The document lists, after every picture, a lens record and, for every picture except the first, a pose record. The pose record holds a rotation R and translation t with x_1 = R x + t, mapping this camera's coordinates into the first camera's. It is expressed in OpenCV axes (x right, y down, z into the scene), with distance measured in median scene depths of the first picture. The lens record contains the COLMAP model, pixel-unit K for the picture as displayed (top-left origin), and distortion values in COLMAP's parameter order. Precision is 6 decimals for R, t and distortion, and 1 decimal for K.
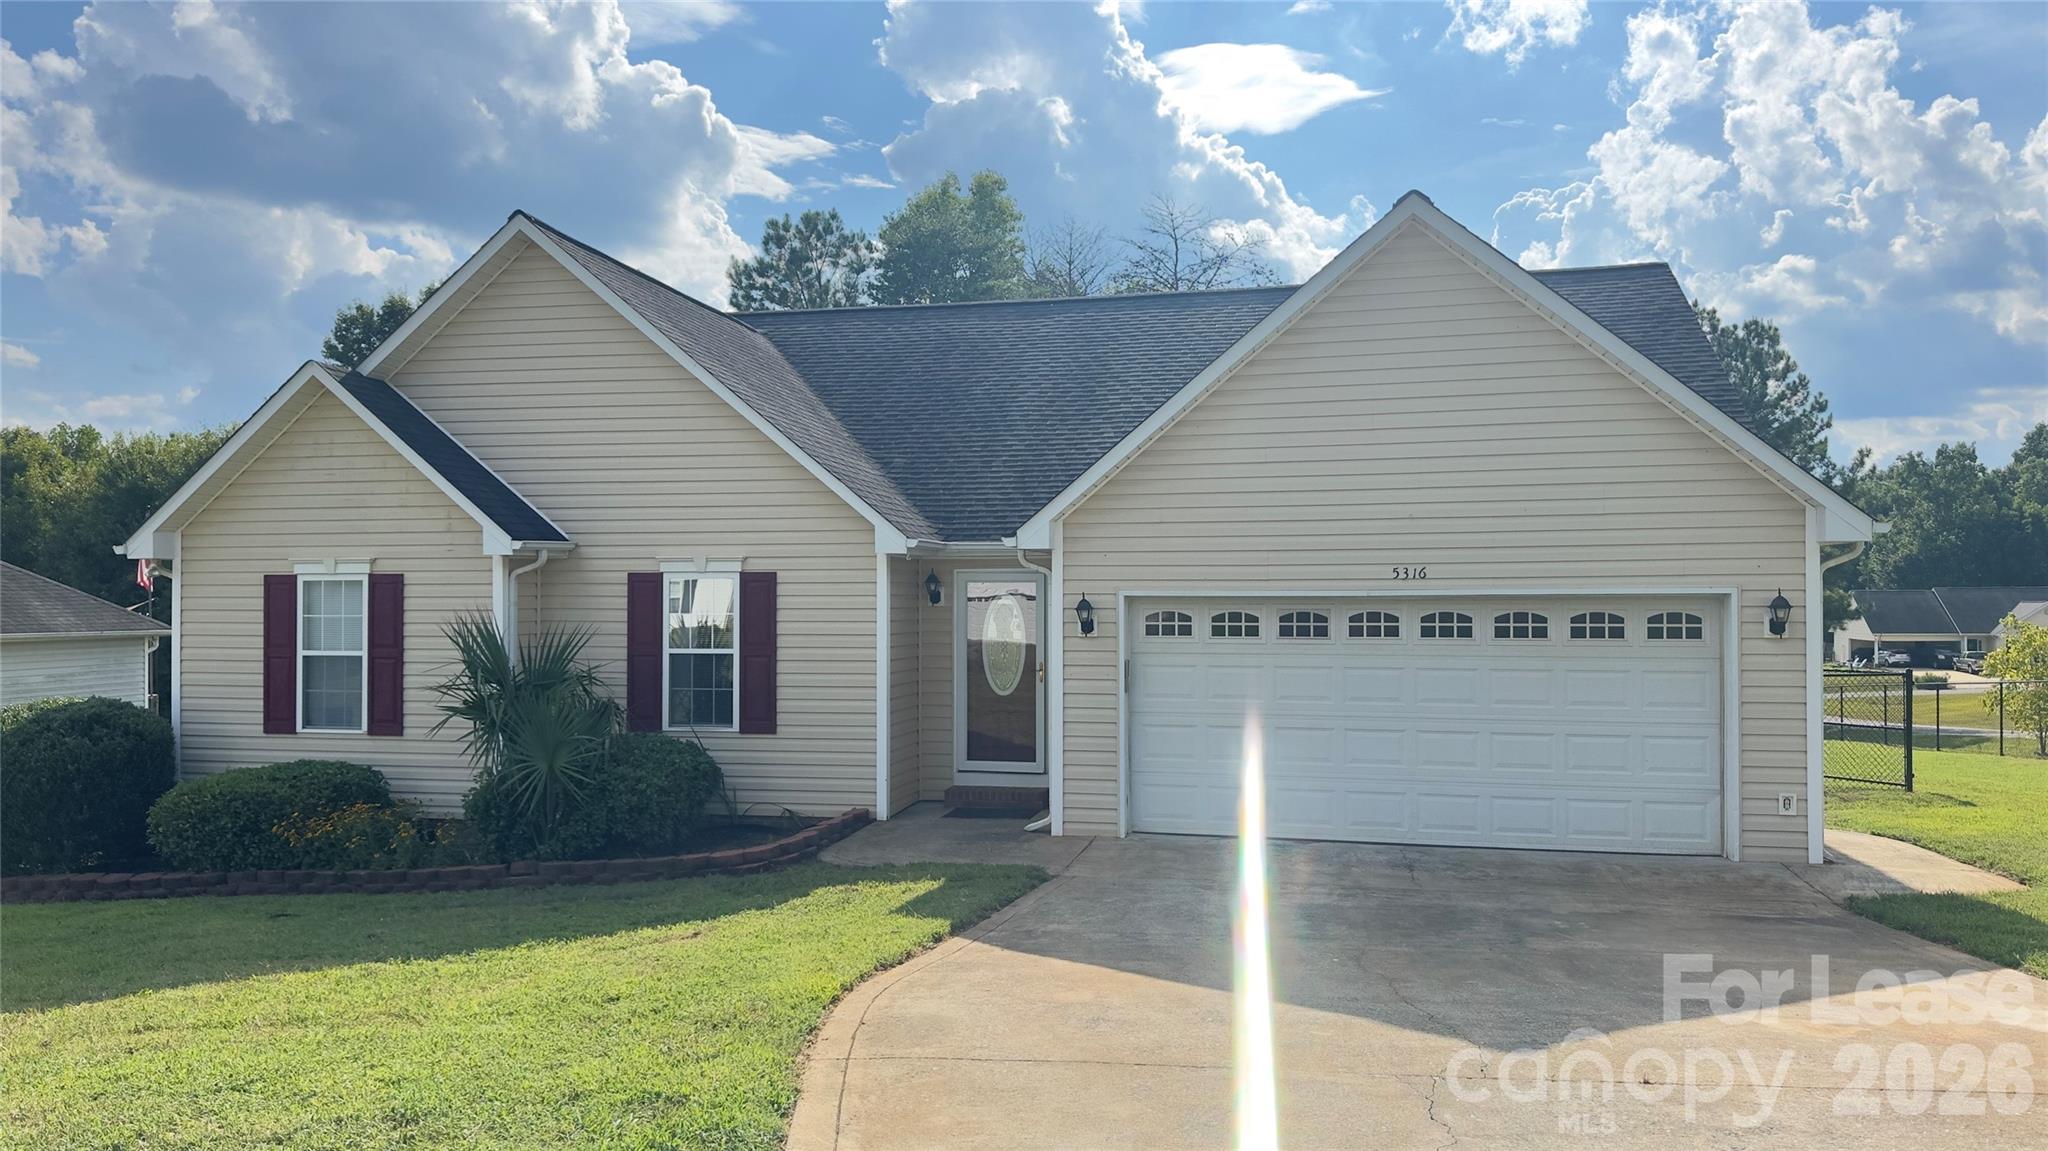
lens RADIAL K [[1481.5, 0, 995.6], [0, 1481.5, 586.1], [0, 0, 1]] dist [0.052187, -0.058008]
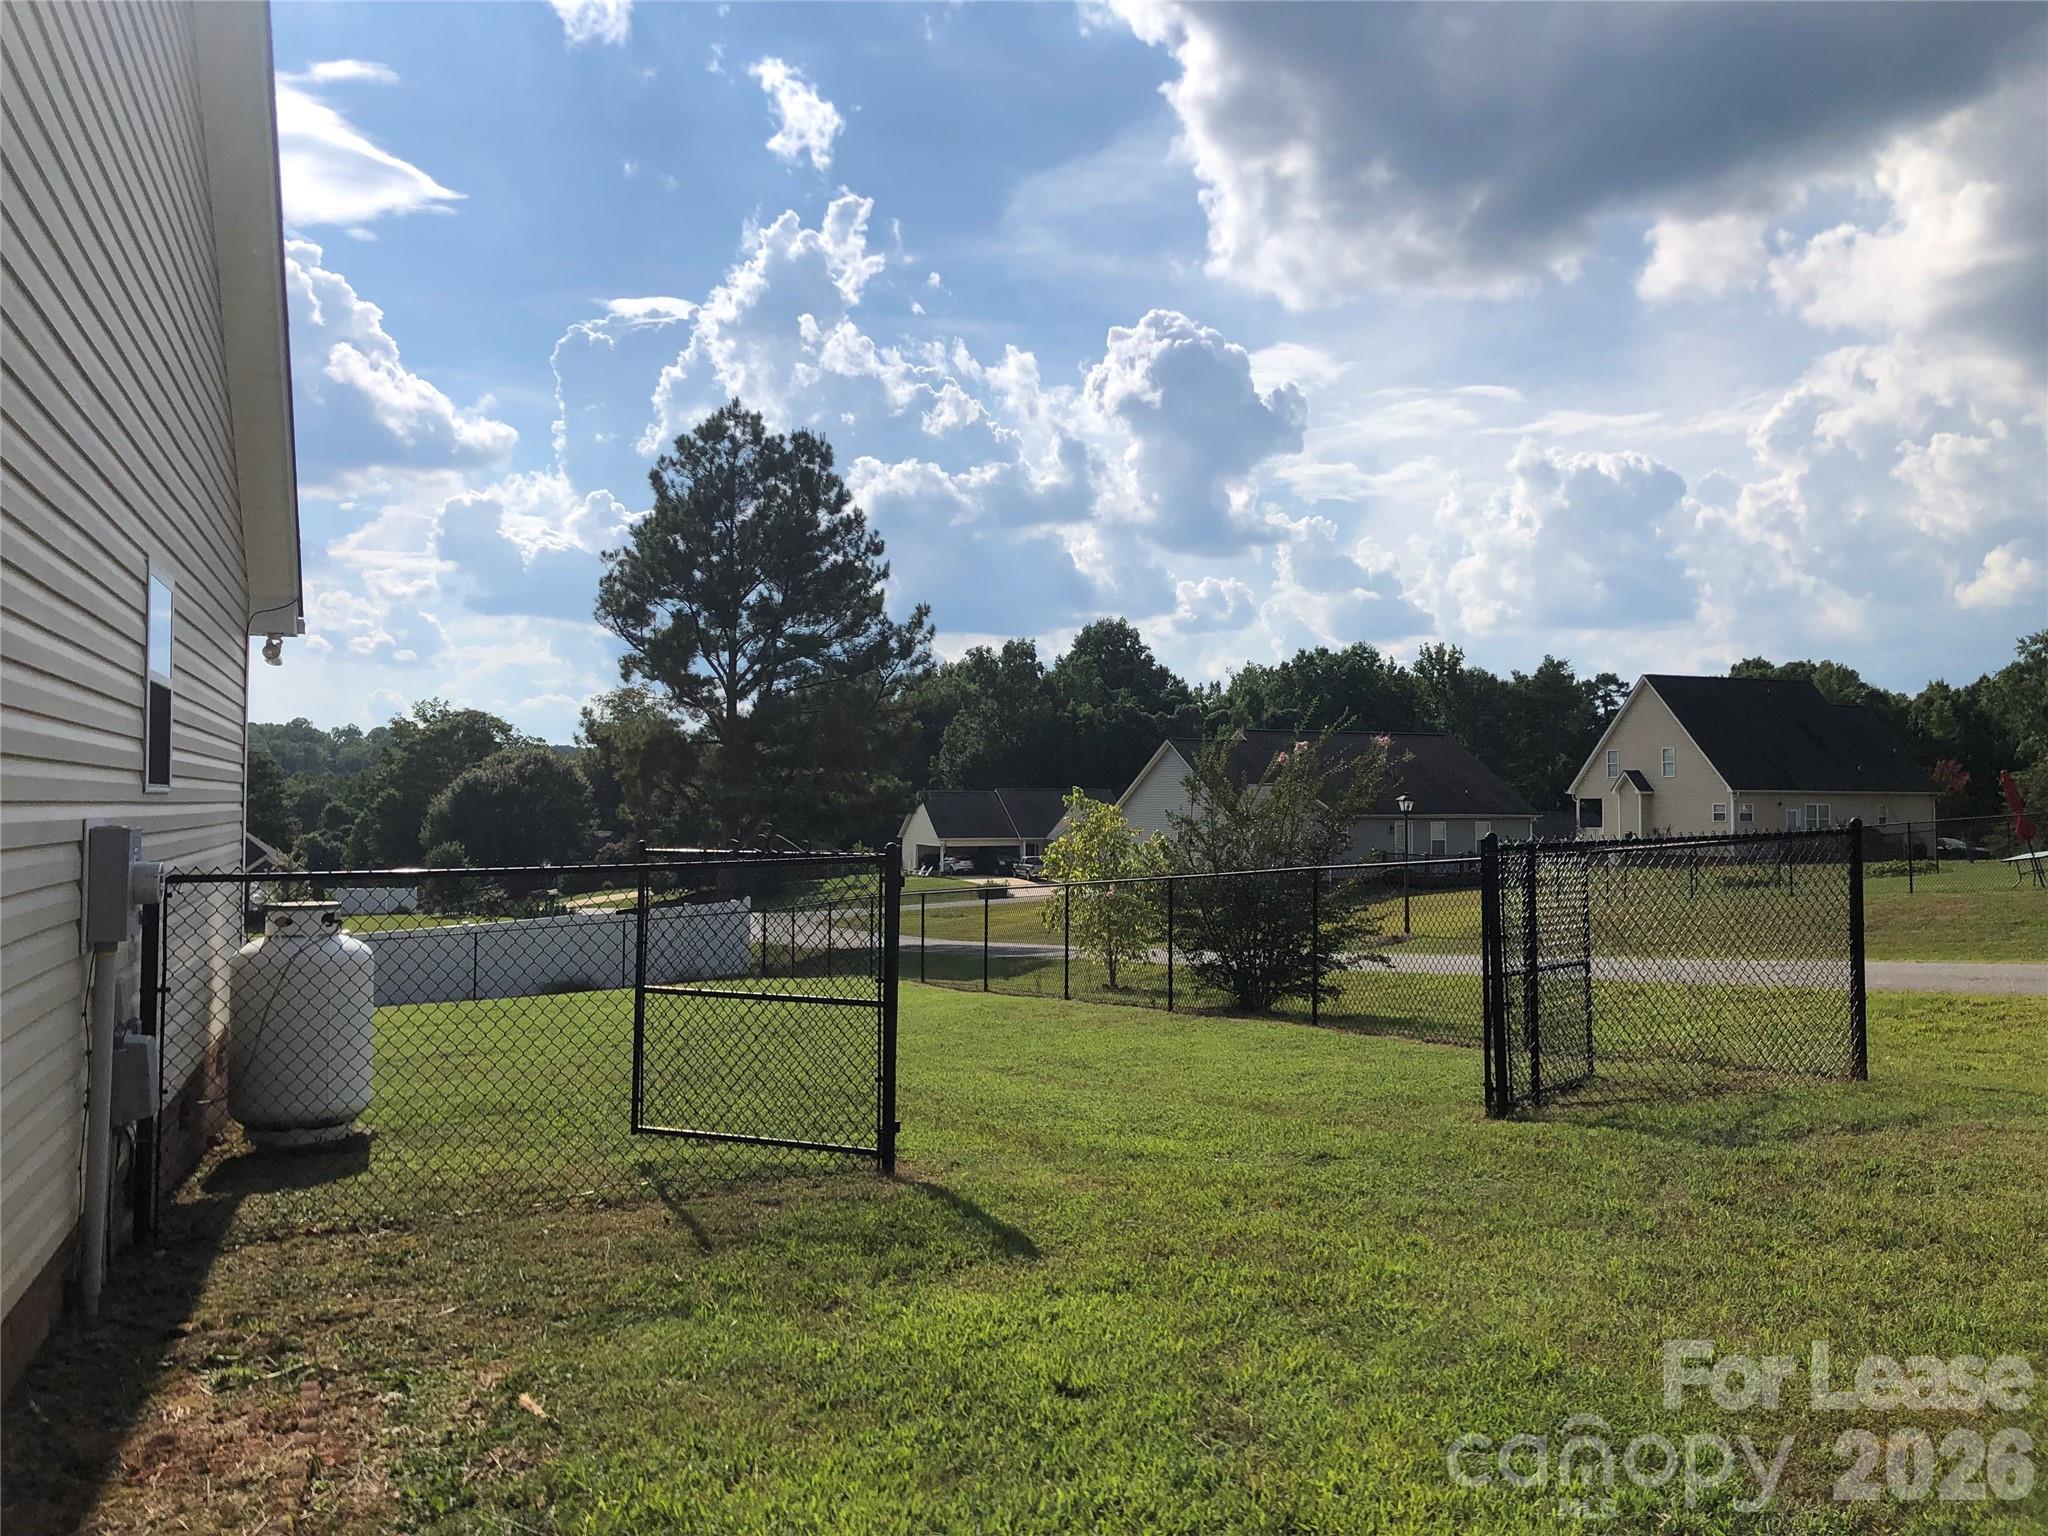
lens RADIAL K [[1700.2, 0, 1069.7], [0, 1700.2, 787.3], [0, 0, 1]] dist [0.016019, -0.000989]
pose [[0.825128, 0.013400, 0.564787, 0.476731], [-0.011331, 0.999910, -0.007169, 0.051100], [-0.564832, -0.000485, 0.825205, 0.731240]]
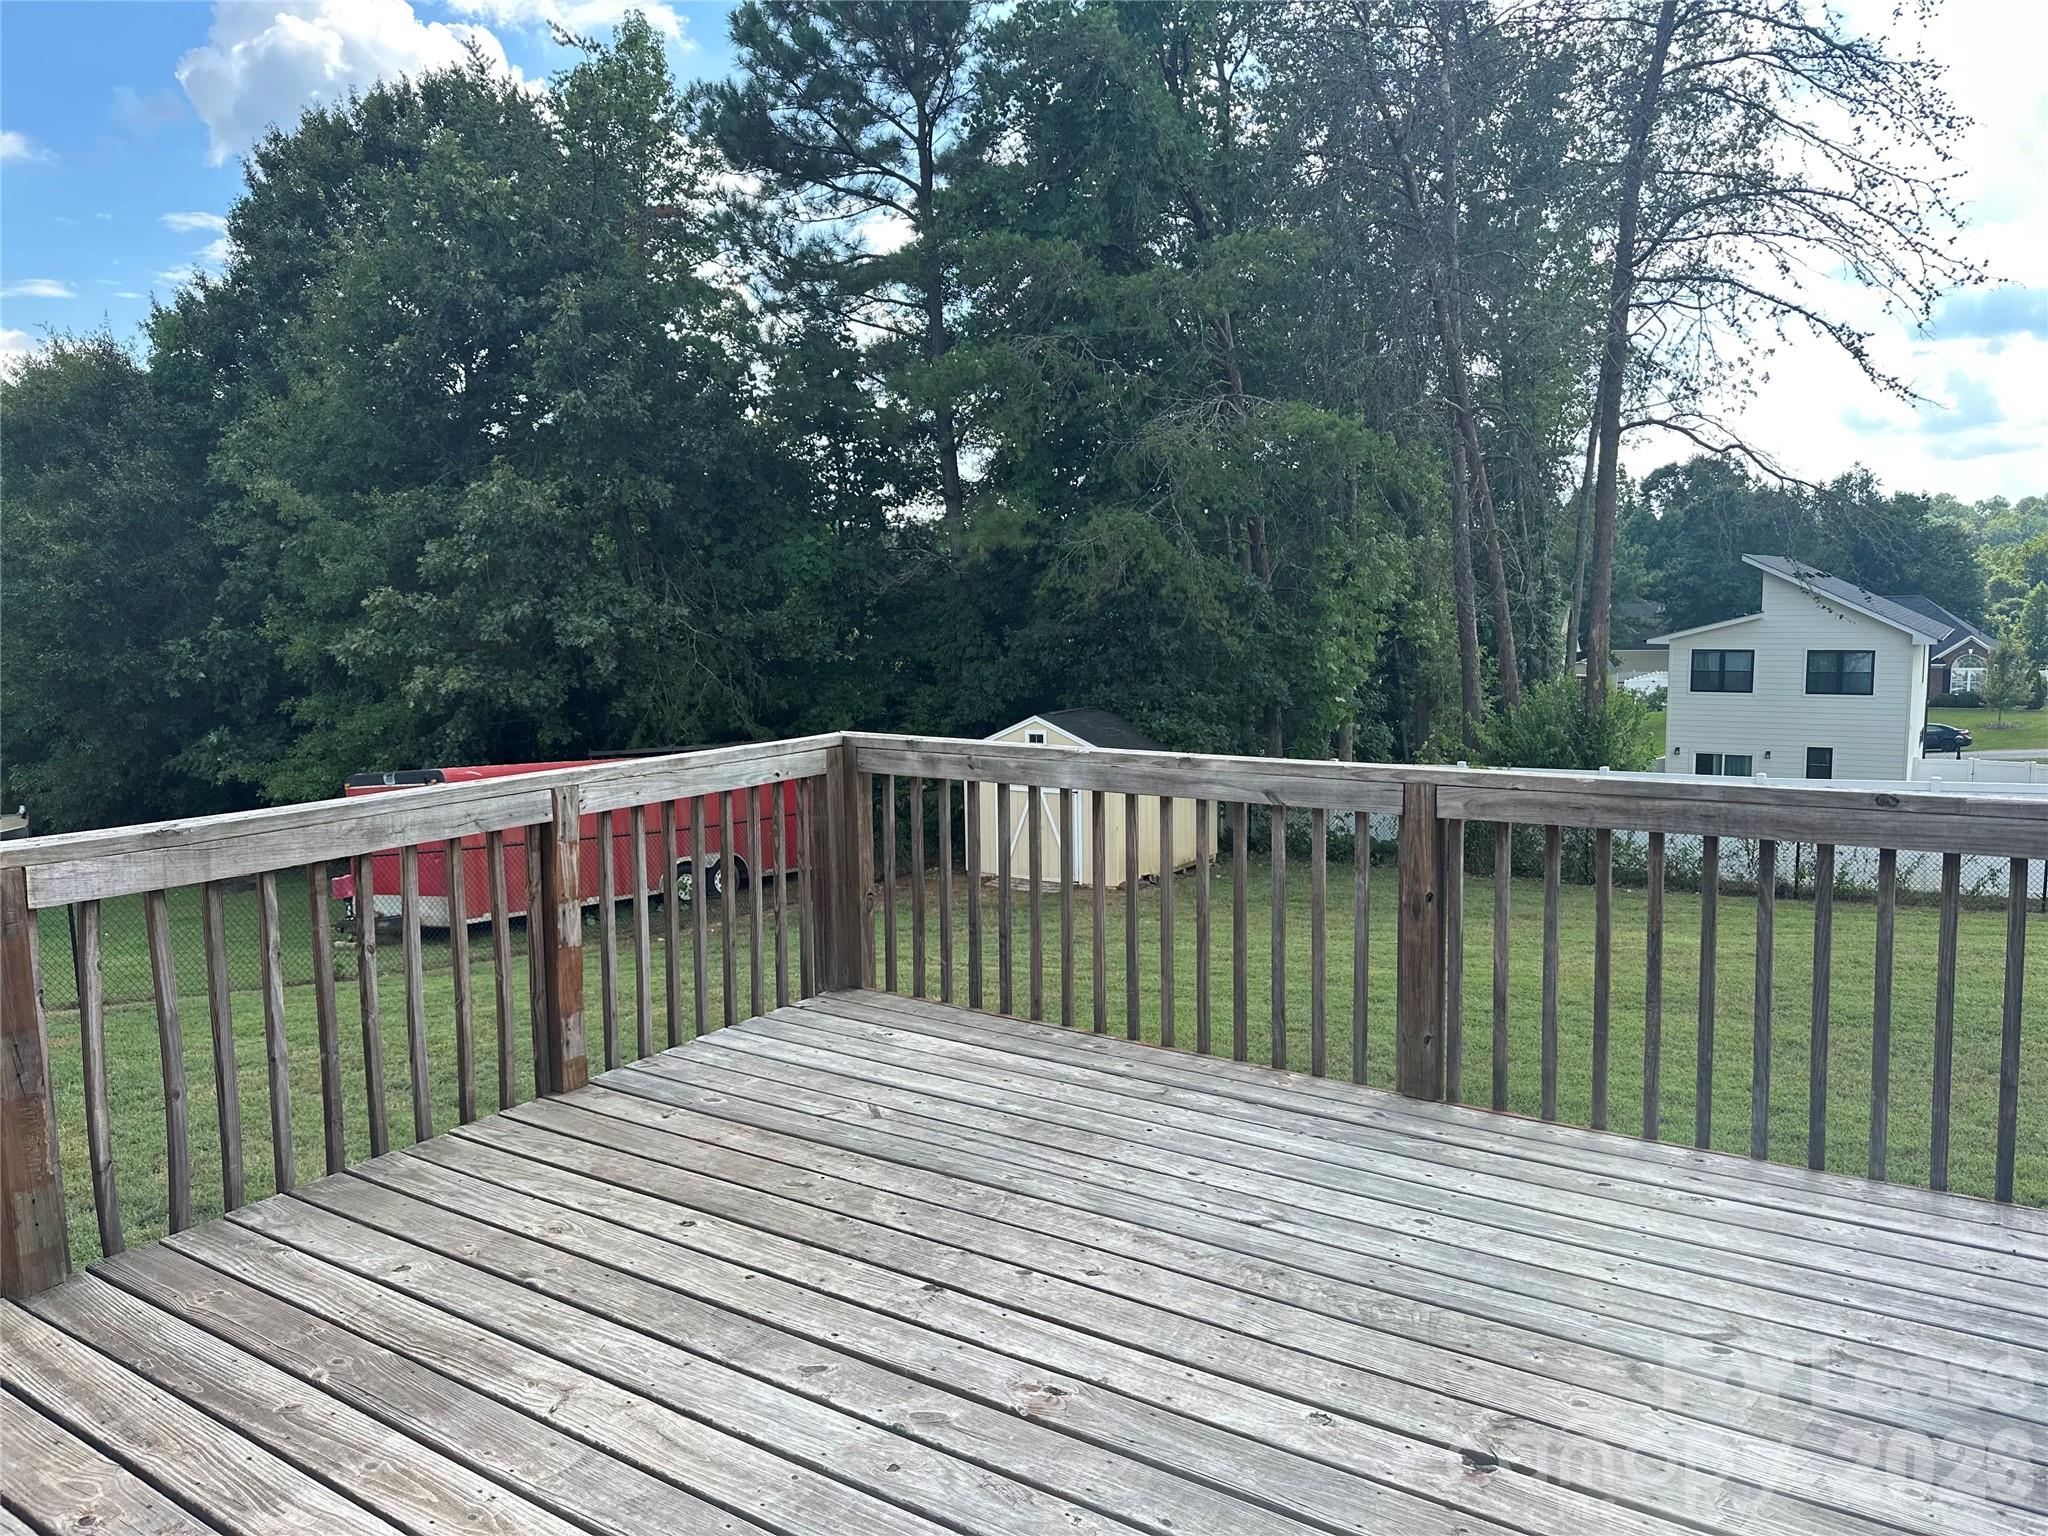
lens RADIAL K [[1437.0, 0, 1024.0], [0, 1437.0, 771.8], [0, 0, 1]] dist [0.039650, -0.041087]
pose [[0.928937, 0.028833, -0.369113, 0.399524], [0.020498, 0.991429, 0.129032, 0.041884], [0.369669, -0.127429, 0.920384, 1.672305]]
